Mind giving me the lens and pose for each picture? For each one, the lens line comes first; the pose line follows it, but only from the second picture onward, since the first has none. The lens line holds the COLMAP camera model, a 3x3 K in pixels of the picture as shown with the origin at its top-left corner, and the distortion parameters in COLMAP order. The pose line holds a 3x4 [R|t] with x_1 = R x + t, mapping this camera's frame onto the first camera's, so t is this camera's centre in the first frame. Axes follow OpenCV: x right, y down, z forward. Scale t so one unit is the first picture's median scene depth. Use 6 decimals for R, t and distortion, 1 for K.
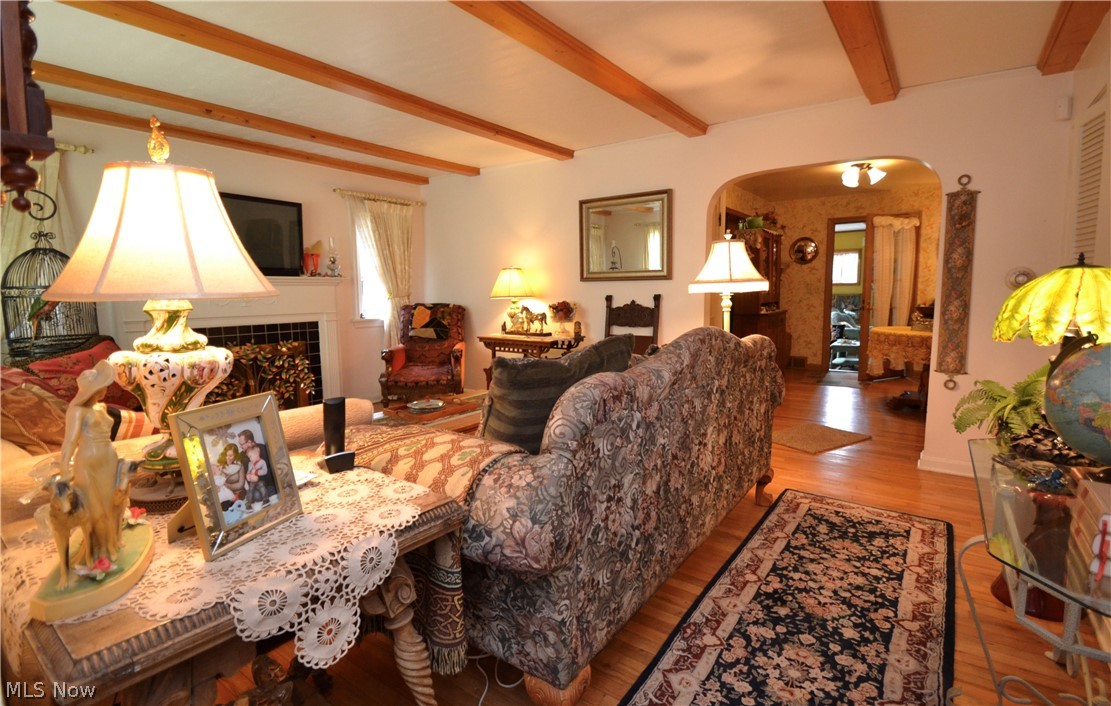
lens RADIAL K [[523.9, 0, 549.5], [0, 523.9, 352.2], [0, 0, 1]] dist [0.012882, -0.002174]
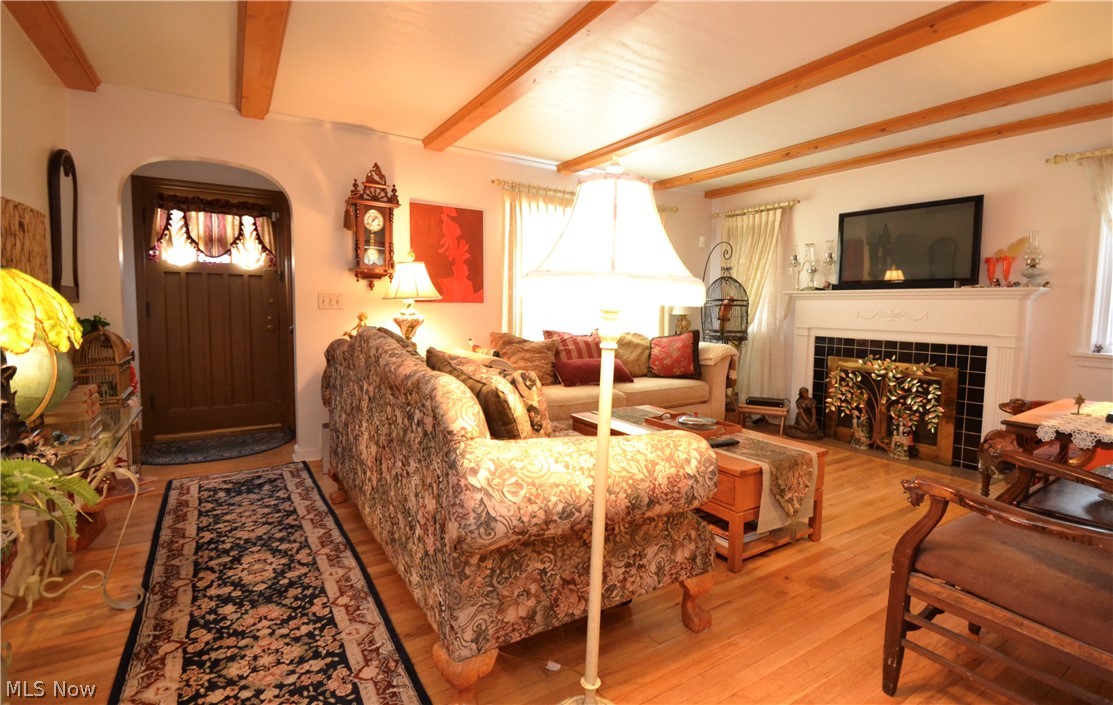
lens RADIAL K [[528.5, 0, 562.9], [0, 528.5, 332.5], [0, 0, 1]] dist [-0.004249, -0.004610]
pose [[-0.353490, 0.057114, -0.933693, 1.122029], [-0.132123, 0.985080, 0.110279, -0.194164], [0.926061, 0.162345, -0.340670, 1.652323]]
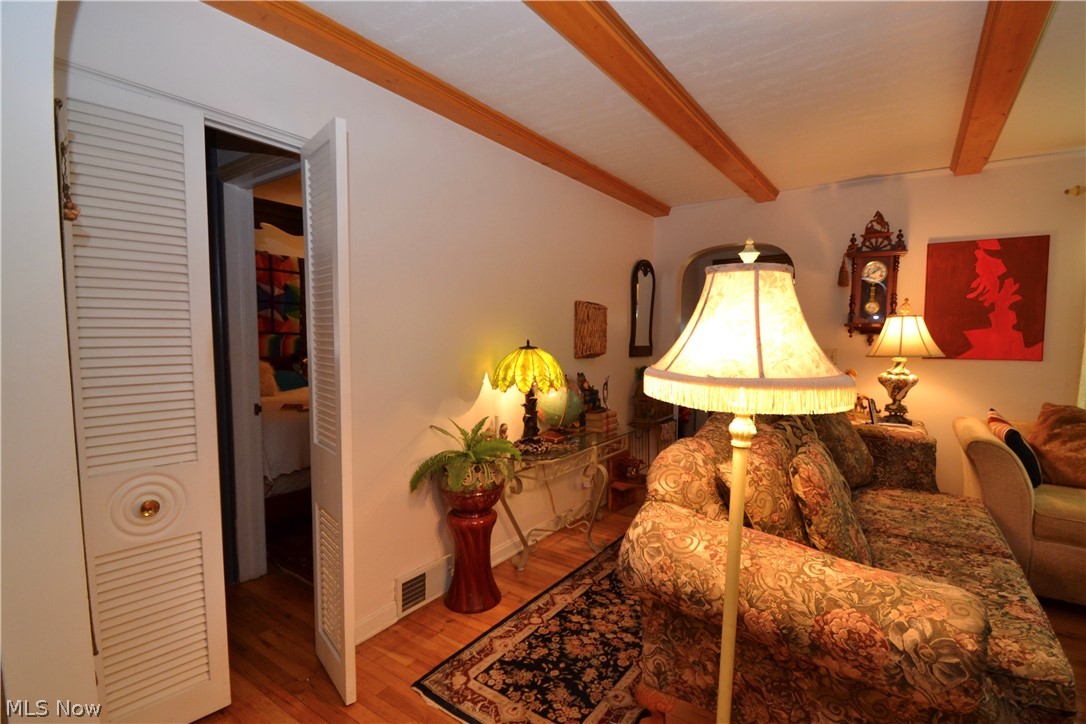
lens RADIAL K [[506.8, 0, 550.3], [0, 506.8, 361.3], [0, 0, 1]] dist [-0.001046, -0.000970]
pose [[-0.999462, 0.010418, -0.031088, 0.732784], [0.004614, 0.983429, 0.181234, -0.310760], [0.032461, 0.180993, -0.982949, 2.028525]]
